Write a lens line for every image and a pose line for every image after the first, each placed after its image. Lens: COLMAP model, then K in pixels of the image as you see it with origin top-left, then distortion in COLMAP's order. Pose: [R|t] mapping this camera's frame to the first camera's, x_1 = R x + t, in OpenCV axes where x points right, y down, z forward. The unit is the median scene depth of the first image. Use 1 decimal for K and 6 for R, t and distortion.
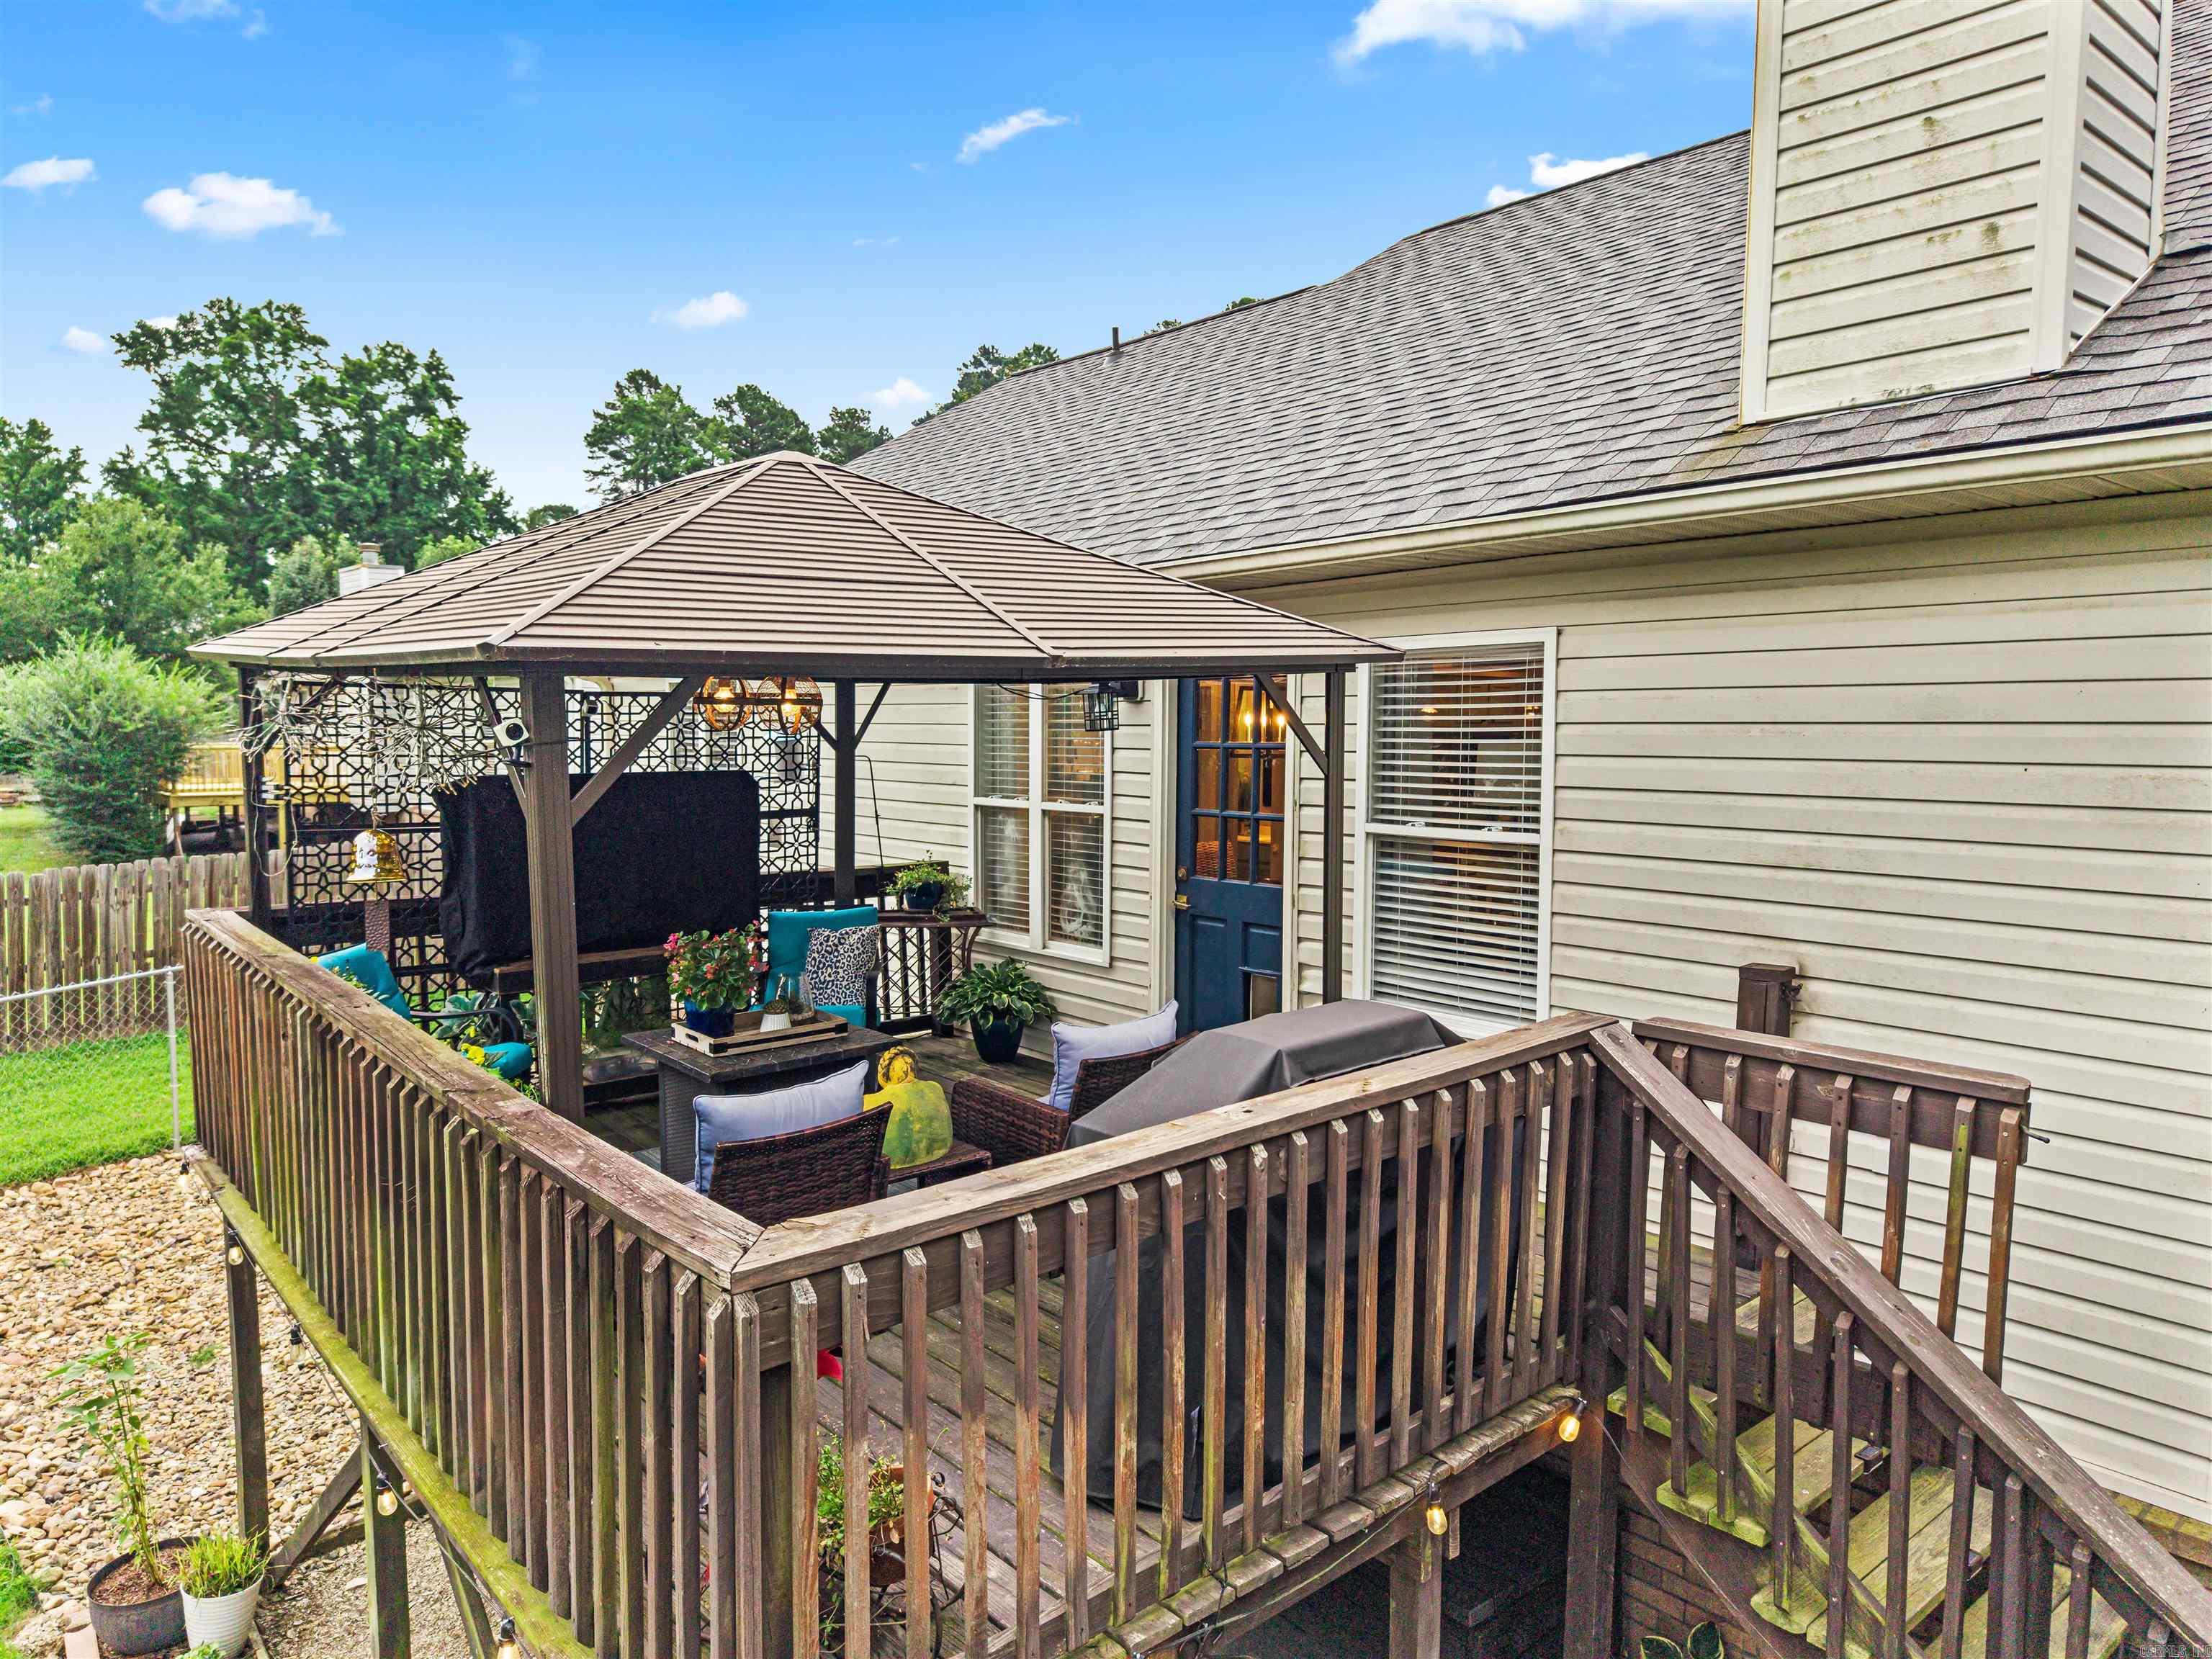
lens RADIAL K [[1489.6, 0, 1109.4], [0, 1489.6, 834.9], [0, 0, 1]] dist [0.068398, -0.082962]
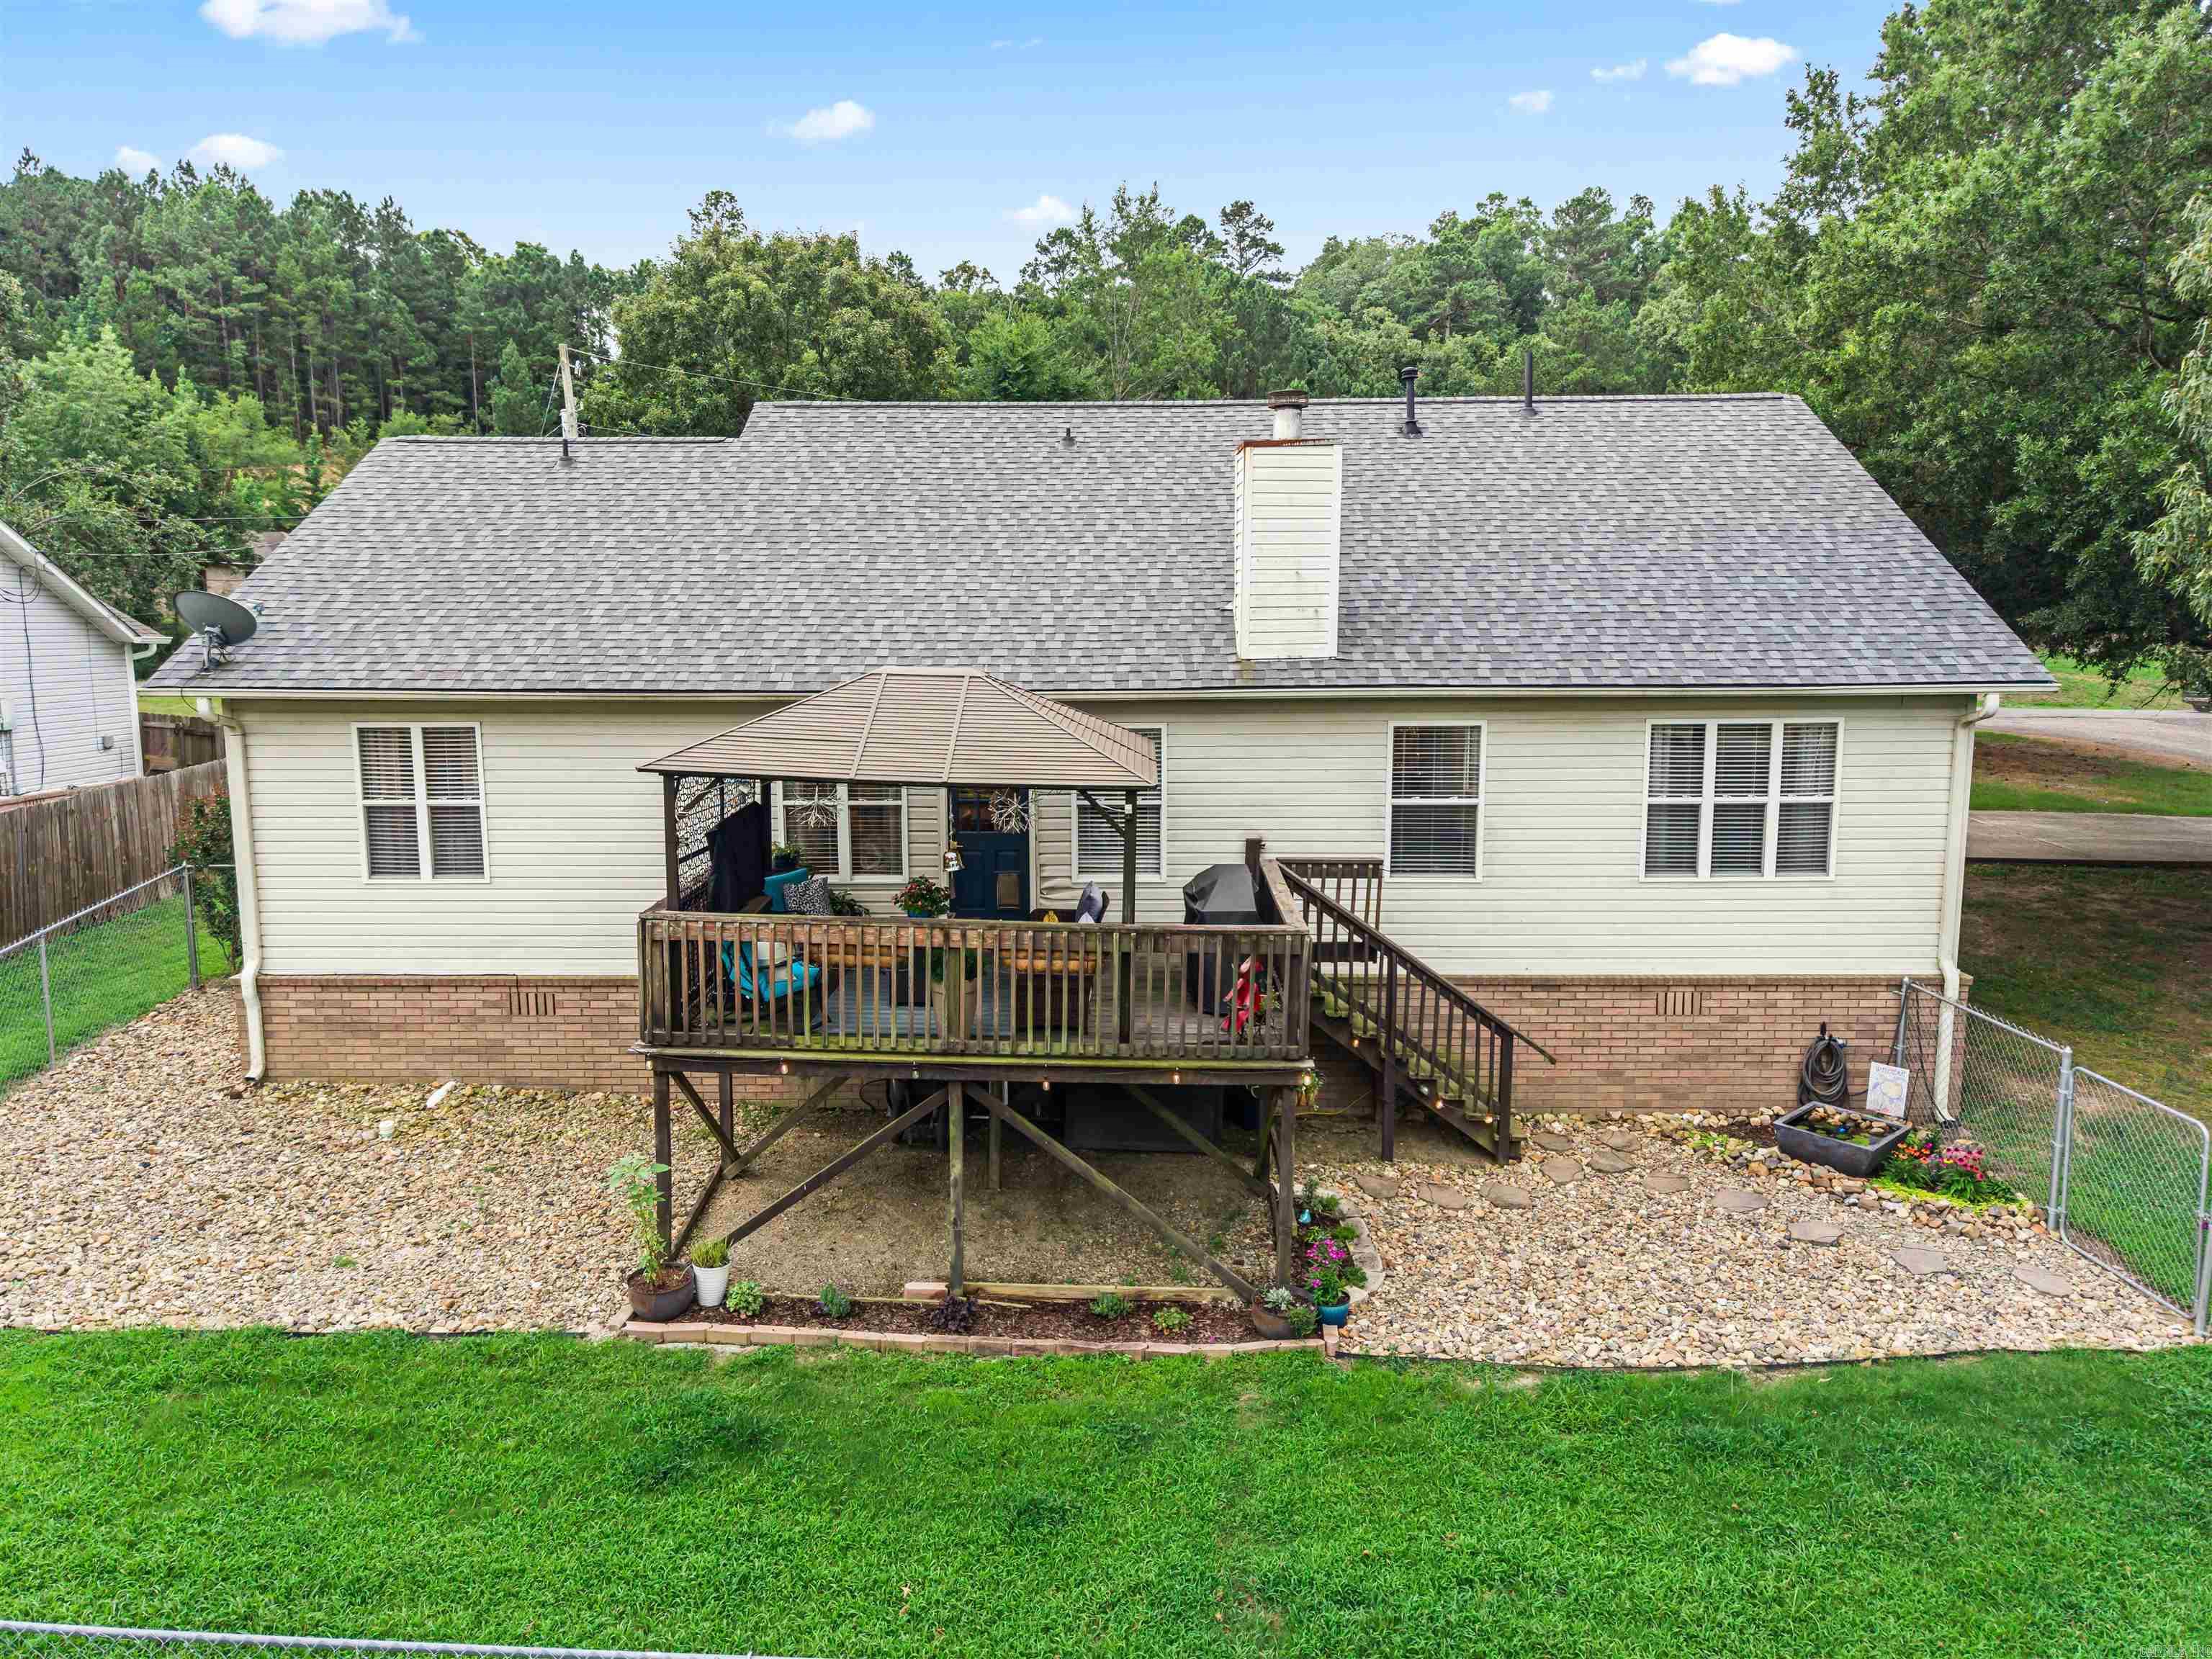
lens RADIAL K [[1493.7, 0, 1106.0], [0, 1493.7, 829.5], [0, 0, 1]] dist [0.006143, -0.006425]
pose [[0.652061, -0.112958, 0.749705, -0.121904], [0.061245, 0.993455, 0.096415, -0.014483], [-0.755689, -0.016953, 0.654711, -0.044302]]
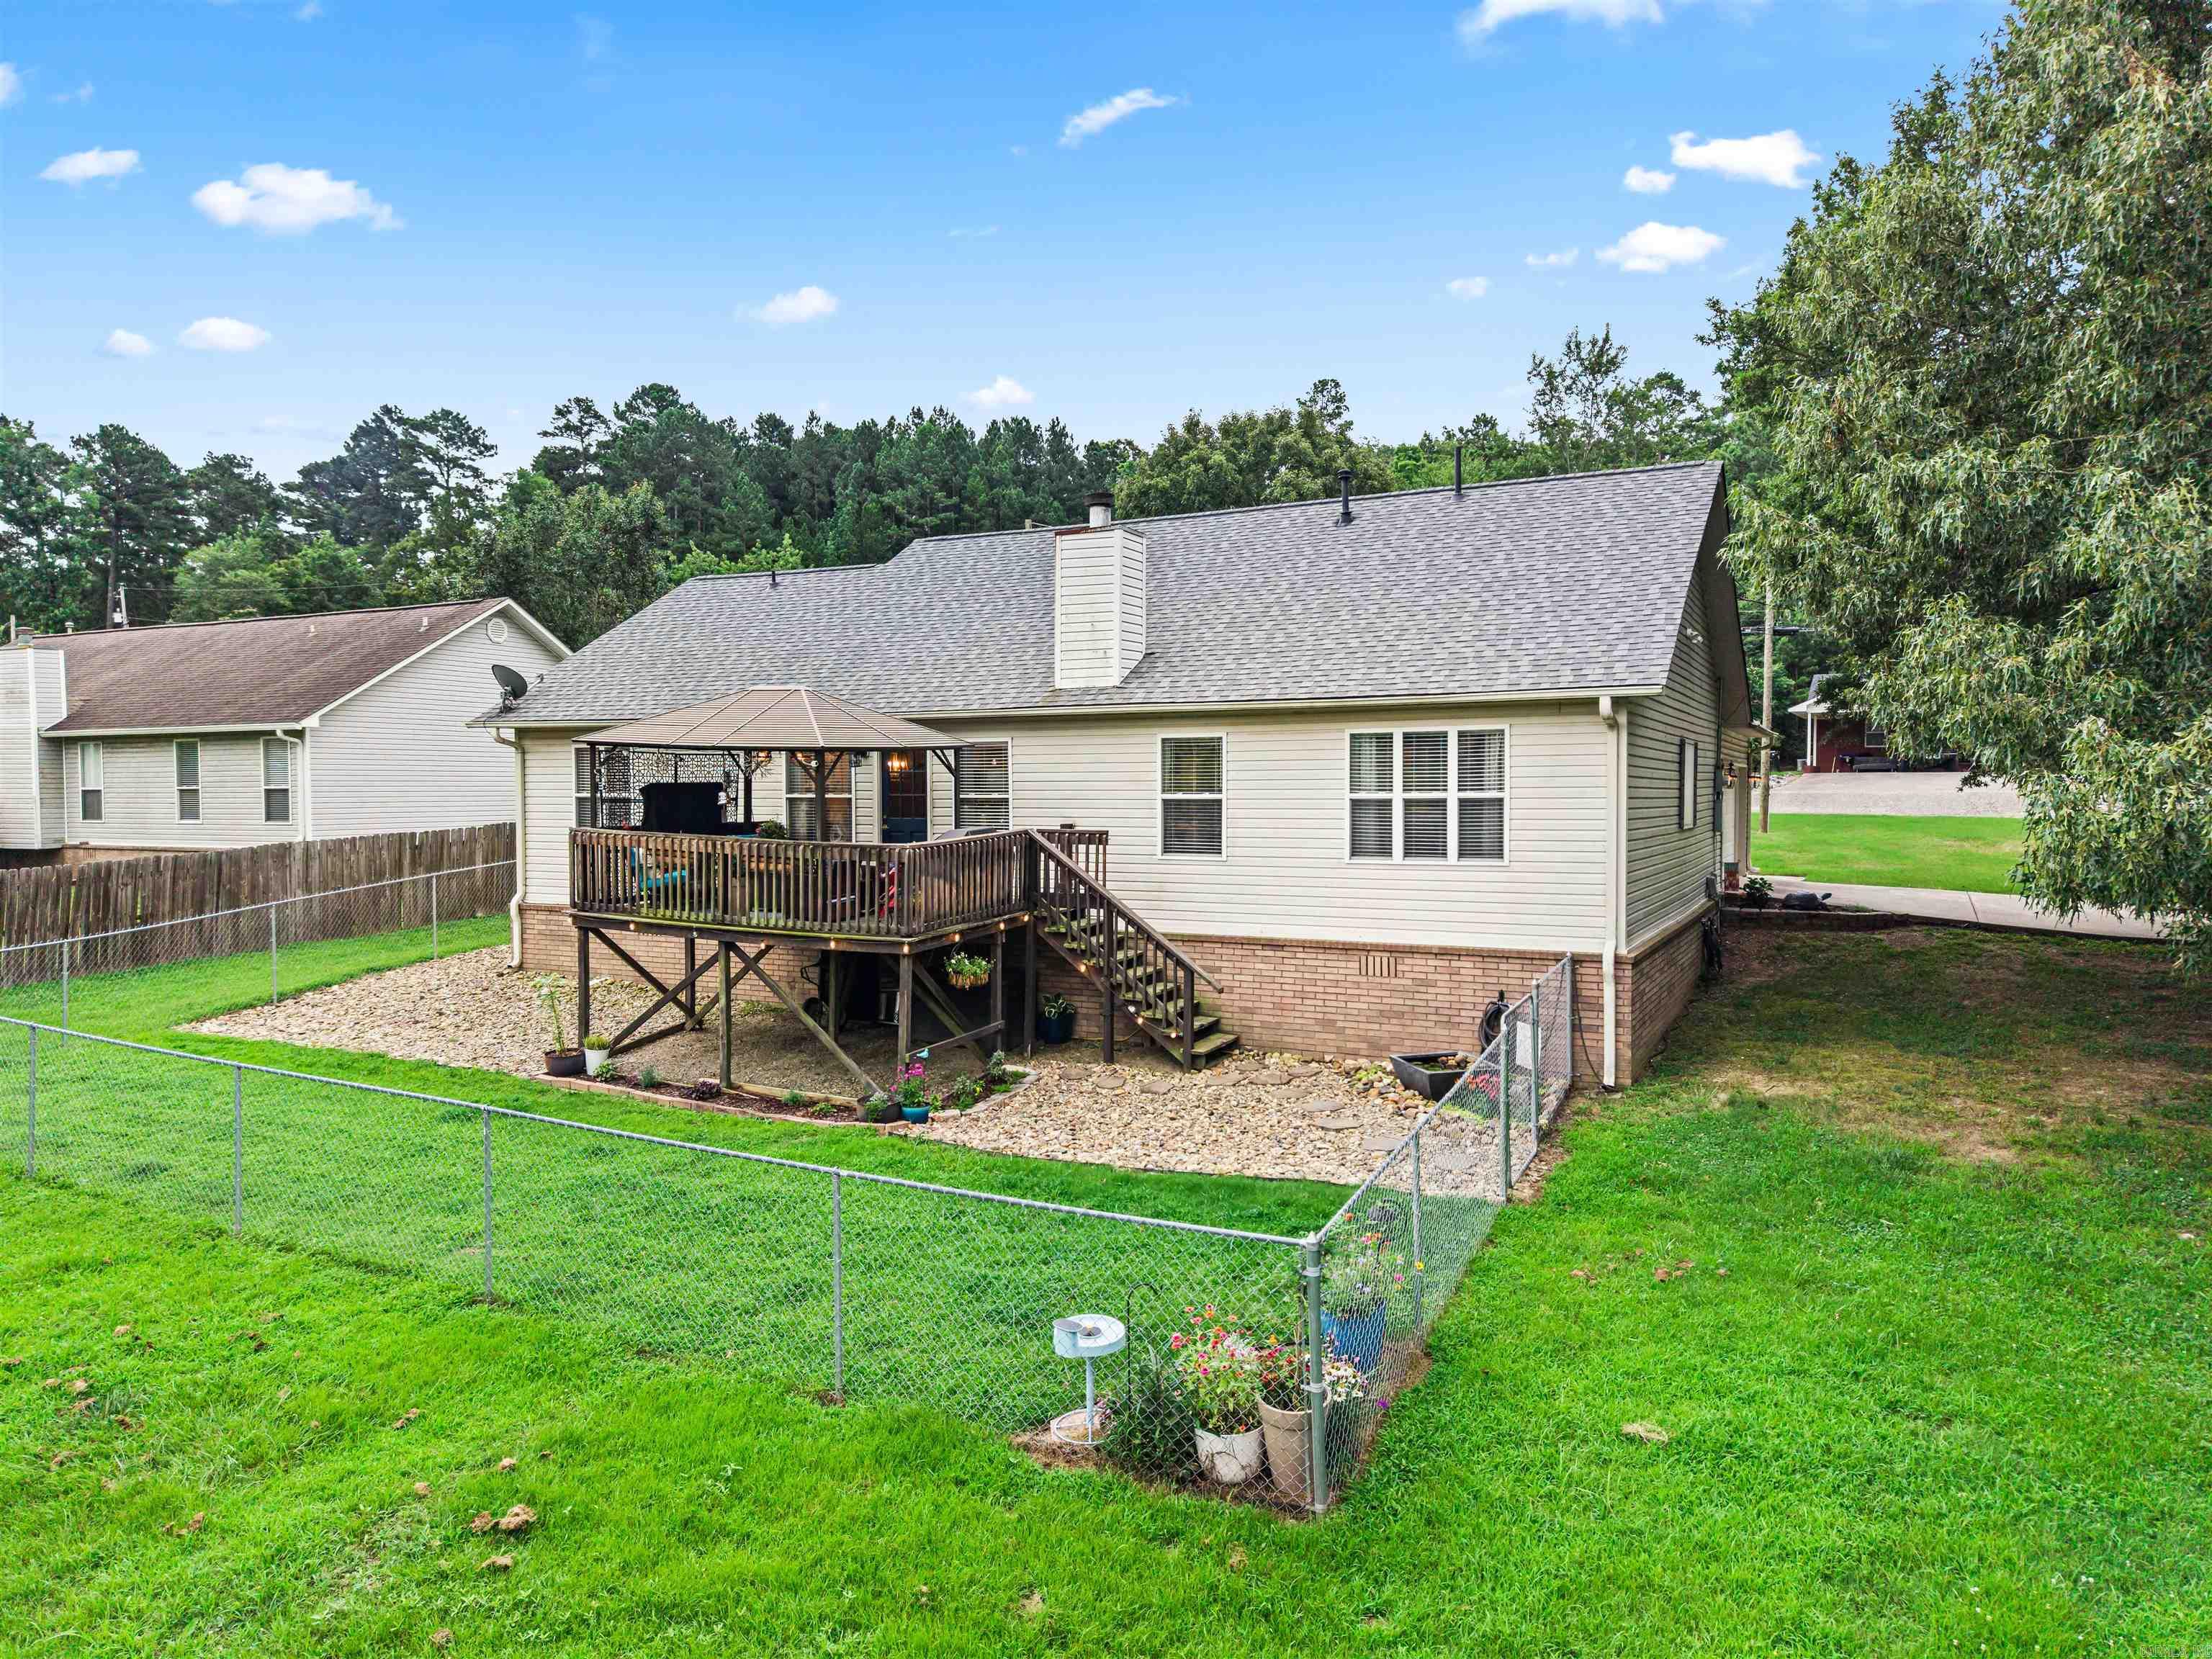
lens RADIAL K [[1486.5, 0, 1102.5], [0, 1486.5, 825.7], [0, 0, 1]] dist [0.079398, -0.073996]
pose [[0.921101, -0.018844, 0.388867, -0.062284], [0.035705, 0.998707, -0.036178, 0.014758], [-0.387683, 0.047208, 0.920583, -0.164688]]
